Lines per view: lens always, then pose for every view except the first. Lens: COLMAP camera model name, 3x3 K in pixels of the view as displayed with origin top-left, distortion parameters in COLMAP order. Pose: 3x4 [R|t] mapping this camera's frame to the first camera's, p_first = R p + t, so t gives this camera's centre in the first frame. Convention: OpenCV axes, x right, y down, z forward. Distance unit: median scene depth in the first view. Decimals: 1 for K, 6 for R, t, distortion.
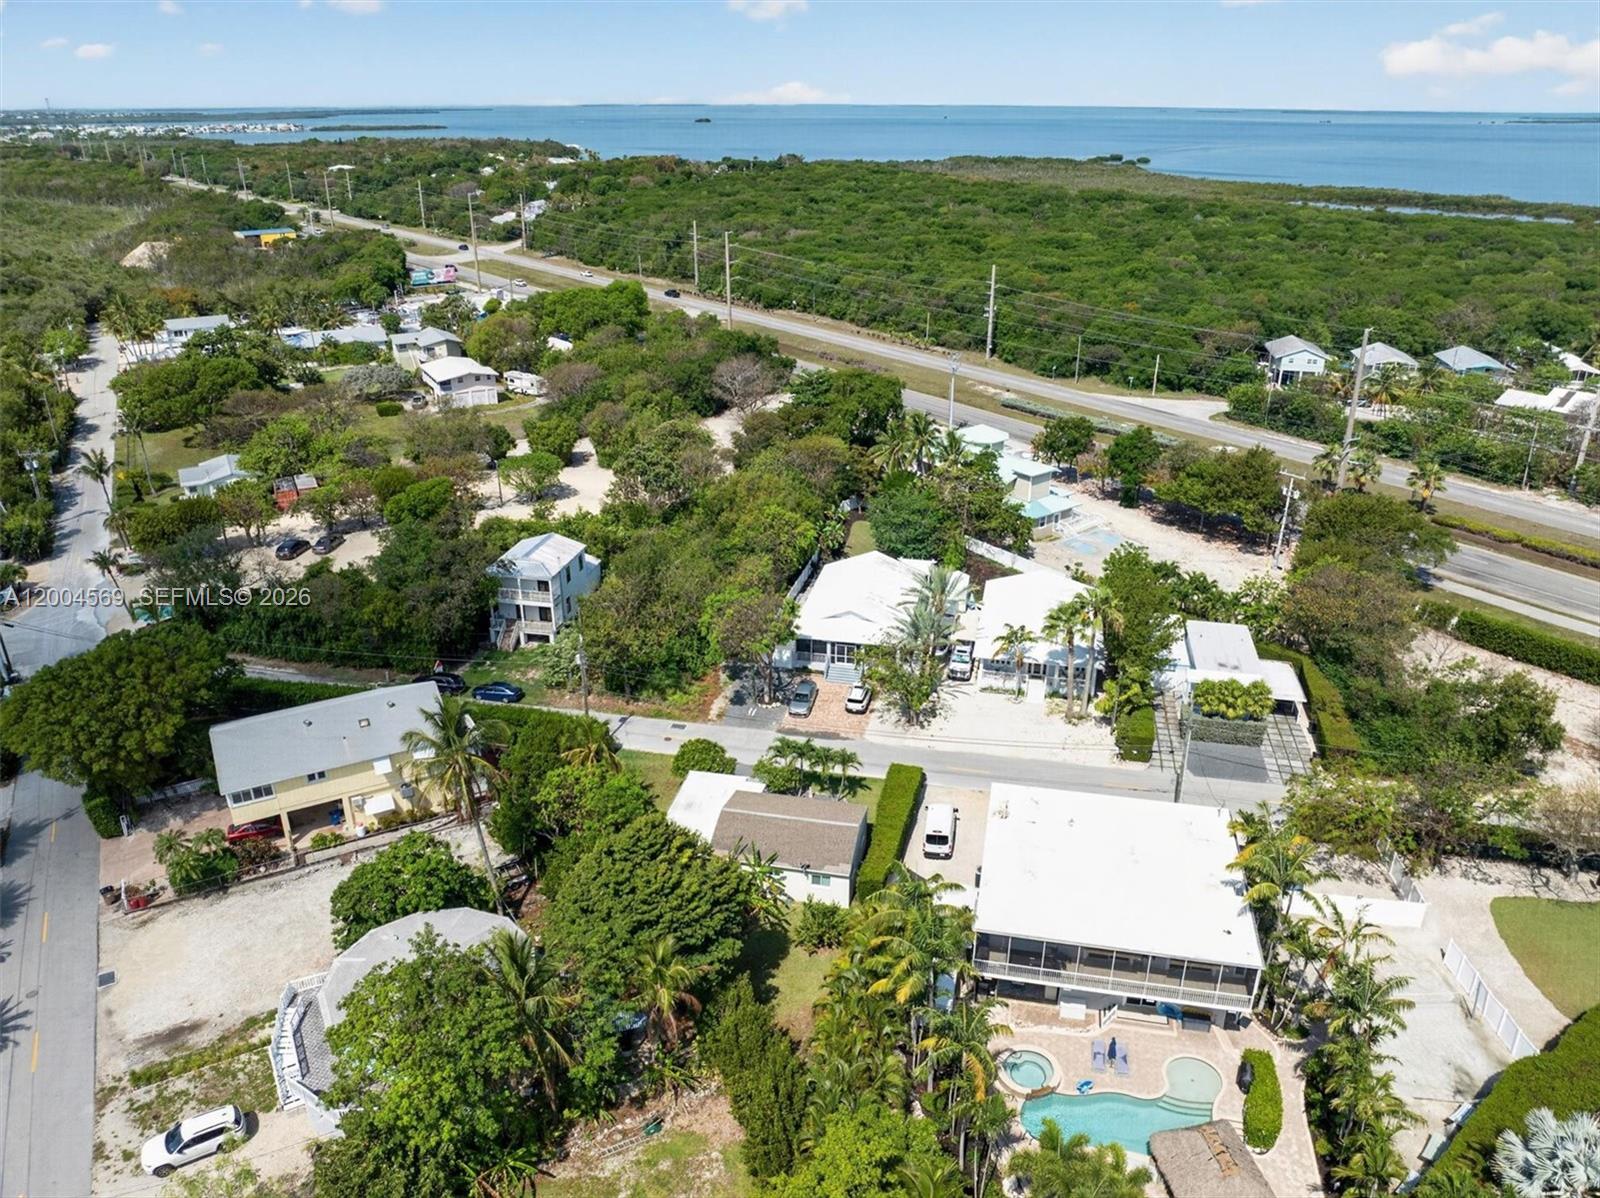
lens RADIAL K [[1156.2, 0, 800.0], [0, 1156.2, 599.0], [0, 0, 1]] dist [-0.035282, 0.001600]
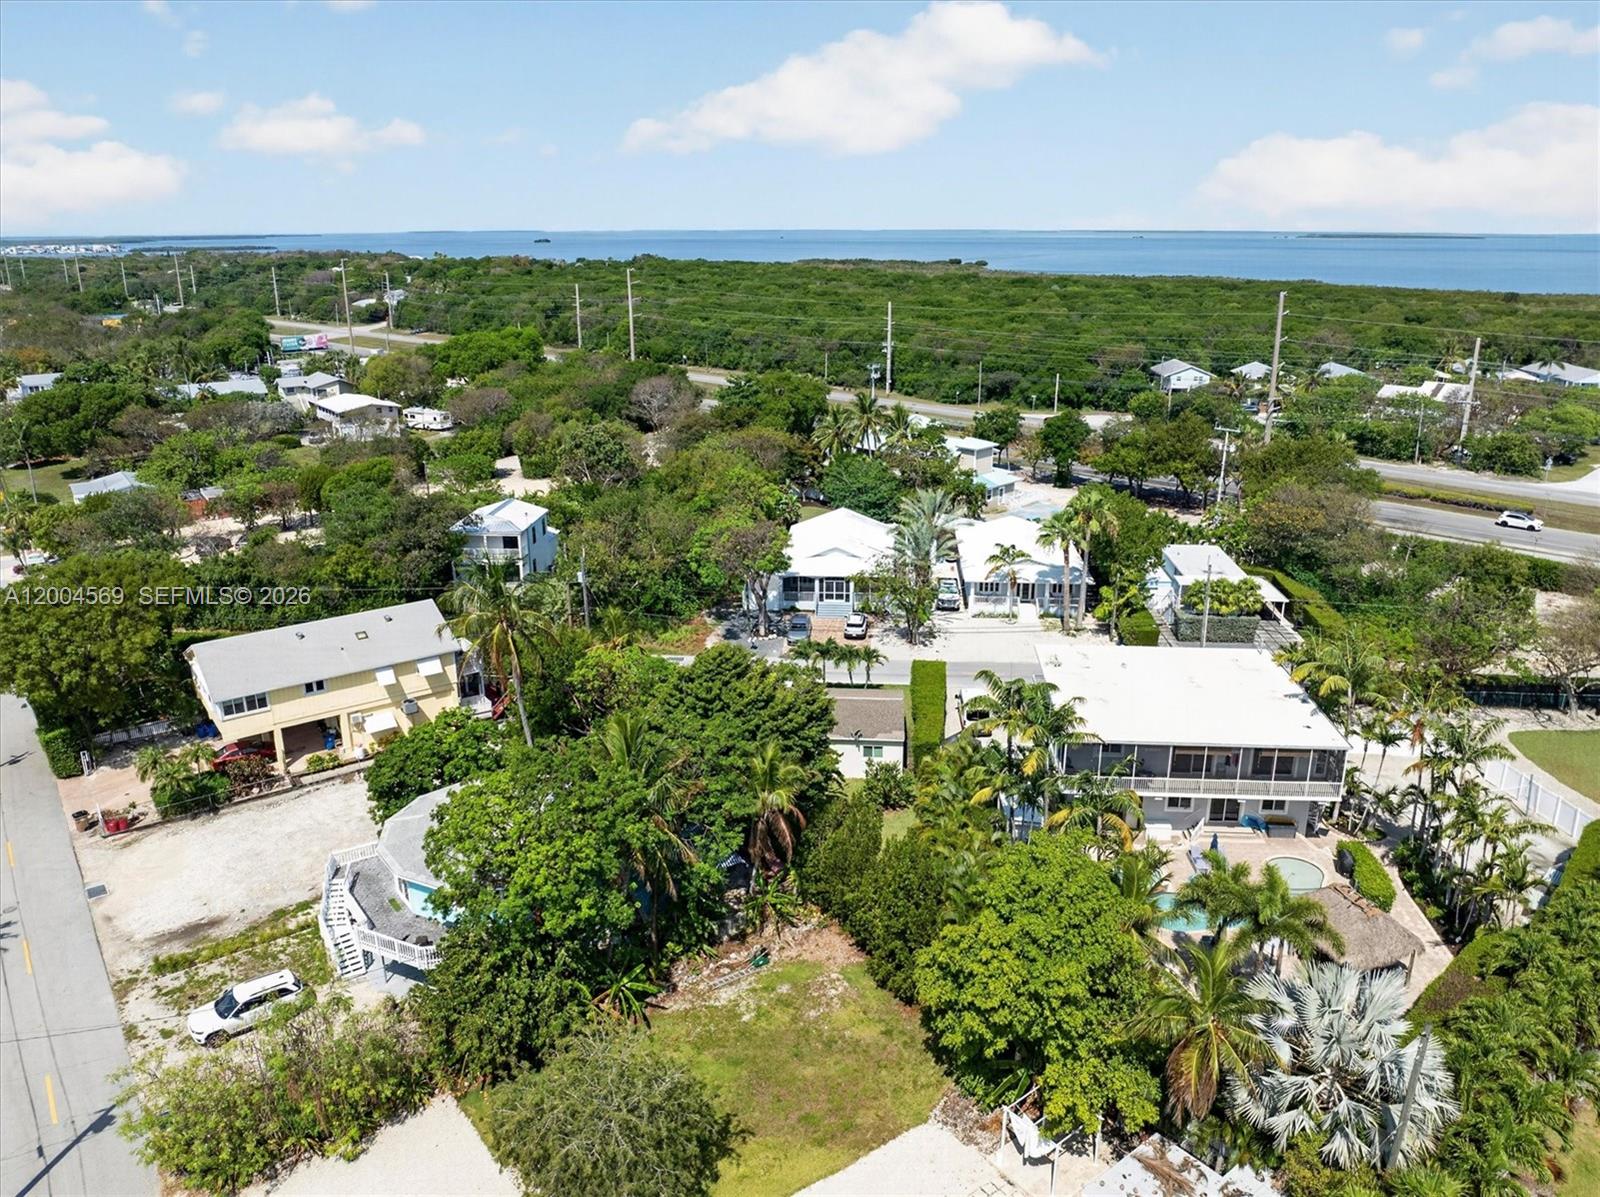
lens RADIAL K [[1174.1, 0, 800.0], [0, 1174.1, 598.5], [0, 0, 1]] dist [-0.035710, 0.002973]
pose [[0.990676, -0.043158, 0.129221, -0.132975], [0.056519, 0.993220, -0.101585, 0.172990], [-0.123961, 0.107942, 0.986399, 0.020132]]
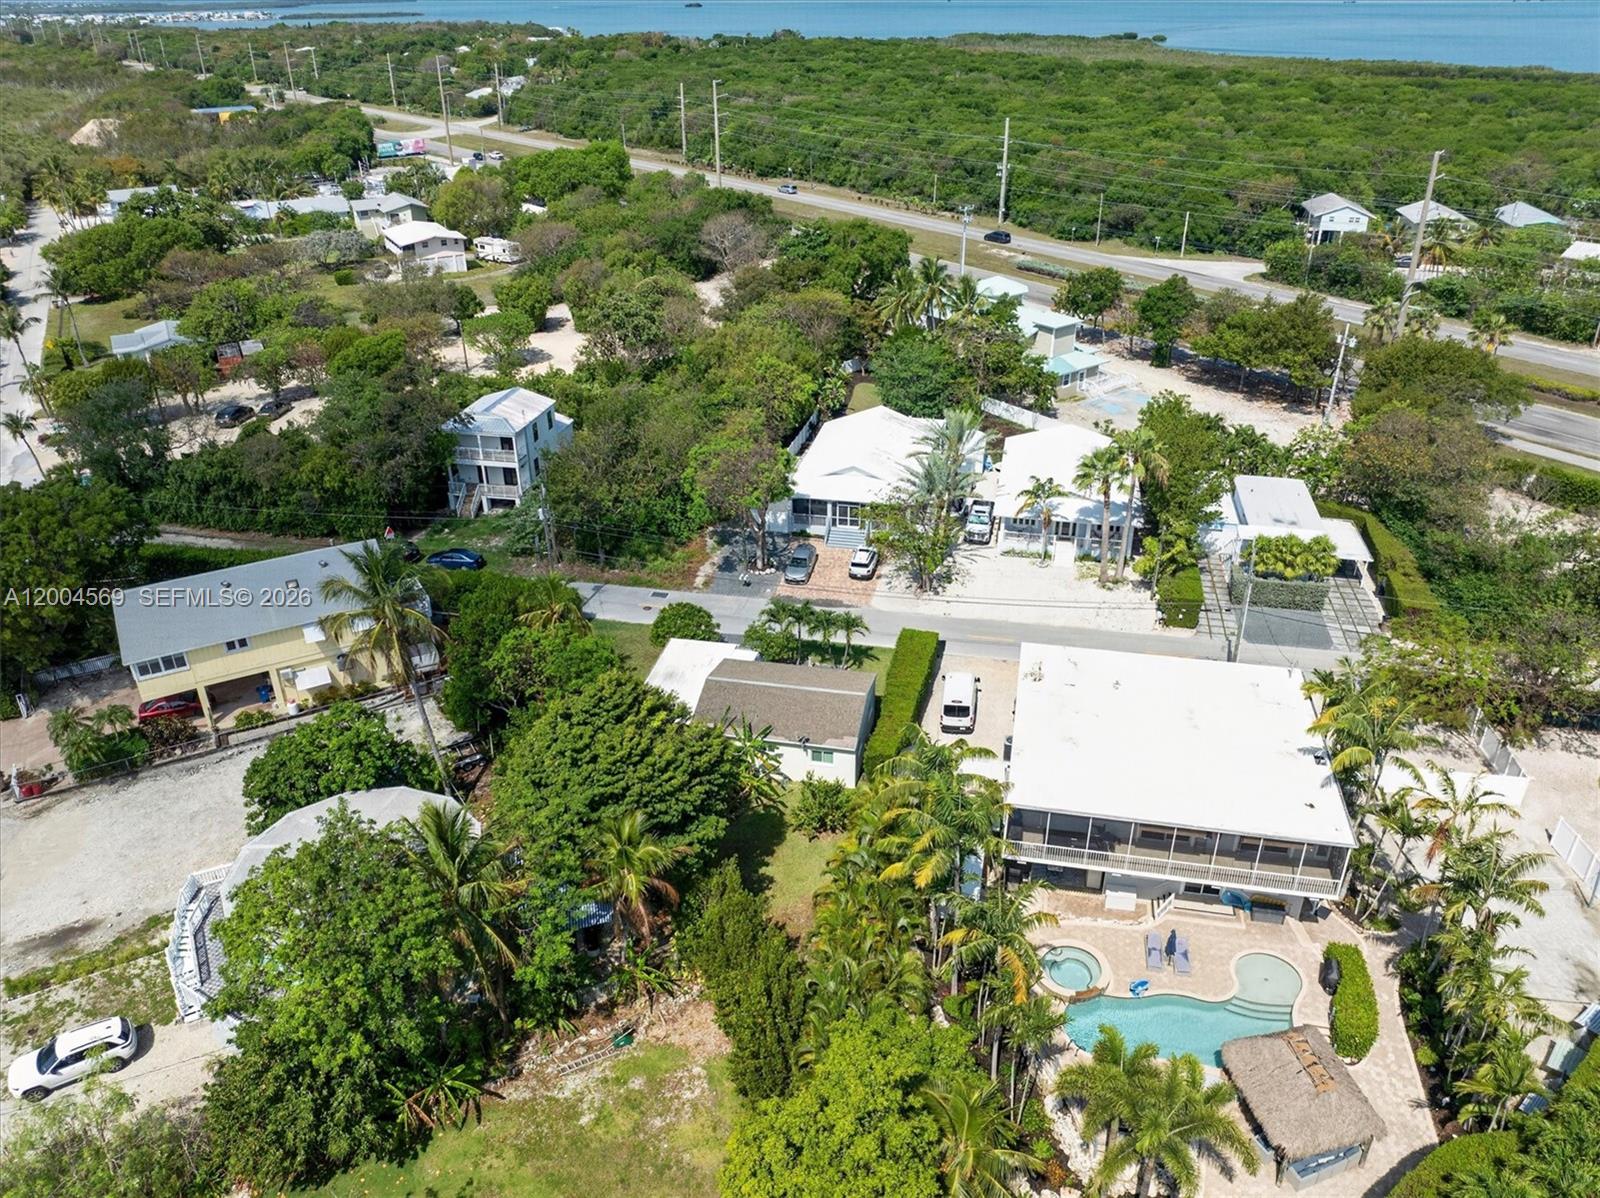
lens RADIAL K [[1174.1, 0, 800.0], [0, 1174.1, 599.0], [0, 0, 1]] dist [-0.035710, 0.002973]
pose [[0.999972, -0.007477, -0.000281, 0.002251], [0.007477, 0.997272, 0.073430, 0.050827], [-0.000268, -0.073430, 0.997300, 0.111956]]
